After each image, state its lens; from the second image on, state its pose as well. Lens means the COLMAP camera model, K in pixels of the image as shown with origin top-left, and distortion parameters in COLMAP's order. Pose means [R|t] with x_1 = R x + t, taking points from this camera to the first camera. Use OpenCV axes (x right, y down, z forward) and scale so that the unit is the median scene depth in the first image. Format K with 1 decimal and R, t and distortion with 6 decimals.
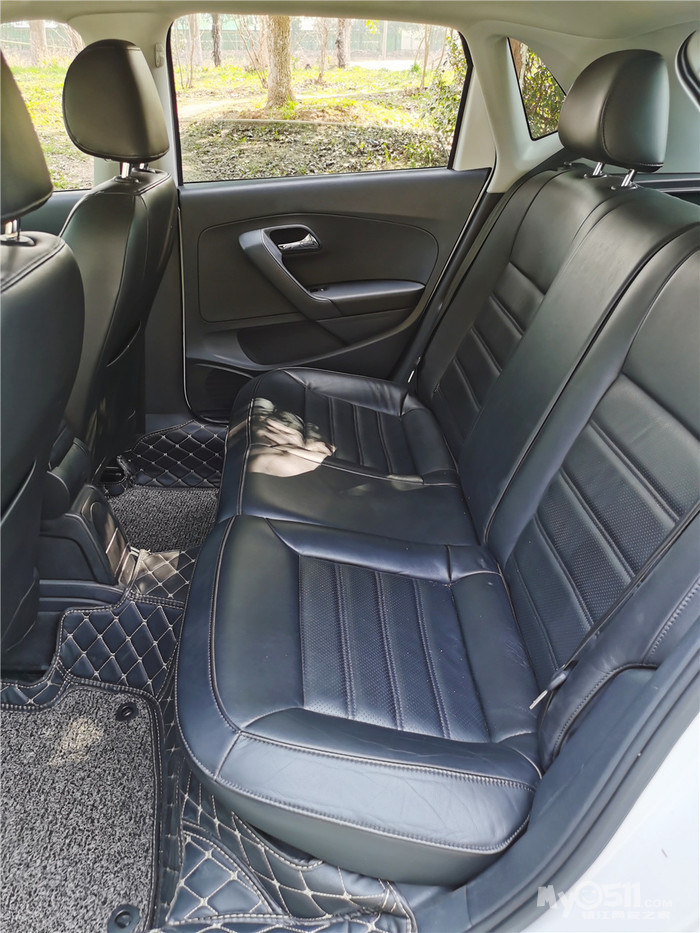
lens RADIAL K [[734.2, 0, 341.2], [0, 734.2, 467.8], [0, 0, 1]] dist [0.054077, -0.049978]
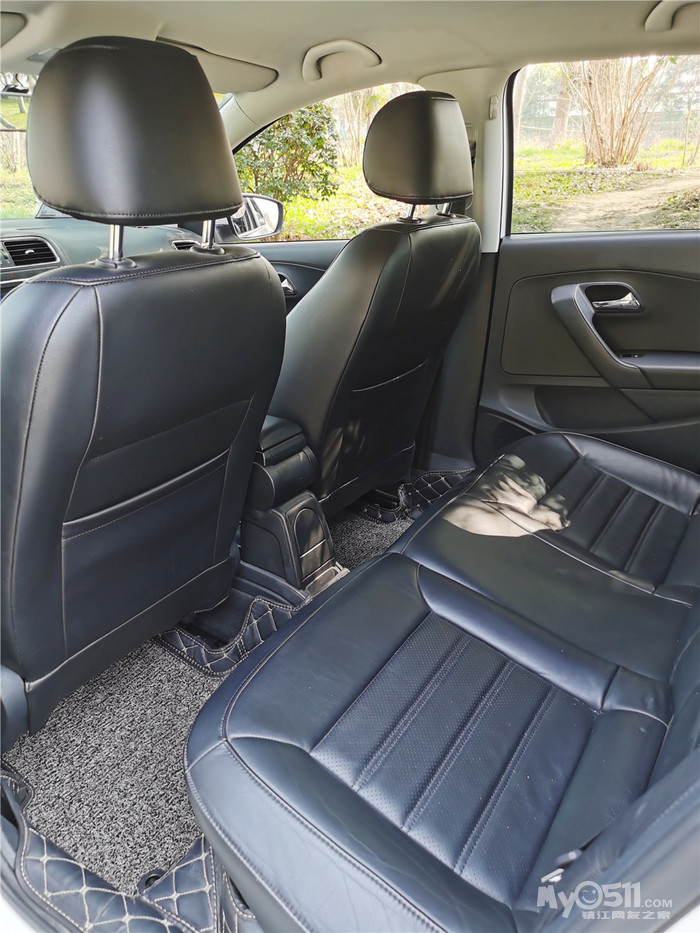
lens RADIAL K [[734.2, 0, 349.9], [0, 734.2, 466.2], [0, 0, 1]] dist [0.054077, -0.049978]
pose [[0.806853, 0.213971, -0.550641, 0.270869], [-0.265854, 0.963897, -0.014999, -0.012407], [0.527551, 0.158492, 0.834608, 0.125167]]
